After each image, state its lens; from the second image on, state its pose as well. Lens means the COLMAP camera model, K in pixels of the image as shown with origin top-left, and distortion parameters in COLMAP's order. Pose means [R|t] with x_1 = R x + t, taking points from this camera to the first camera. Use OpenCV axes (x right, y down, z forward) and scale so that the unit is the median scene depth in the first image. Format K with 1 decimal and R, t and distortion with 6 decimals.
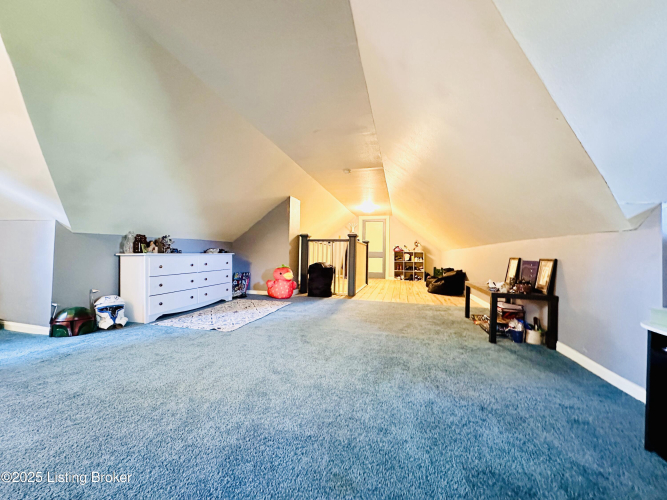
lens RADIAL K [[267.2, 0, 333.5], [0, 267.2, 250.0], [0, 0, 1]] dist [-0.002206, -0.000099]
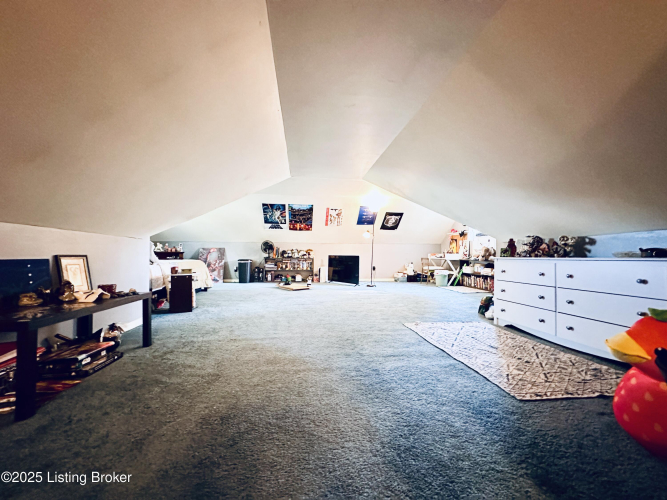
lens RADIAL K [[267.2, 0, 333.5], [0, 267.2, 250.0], [0, 0, 1]] dist [-0.002206, -0.000099]
pose [[-0.925227, -0.031827, -0.378077, 0.386086], [-0.023454, 0.999367, -0.026733, 0.045135], [0.378689, -0.015867, -0.925388, 2.414351]]
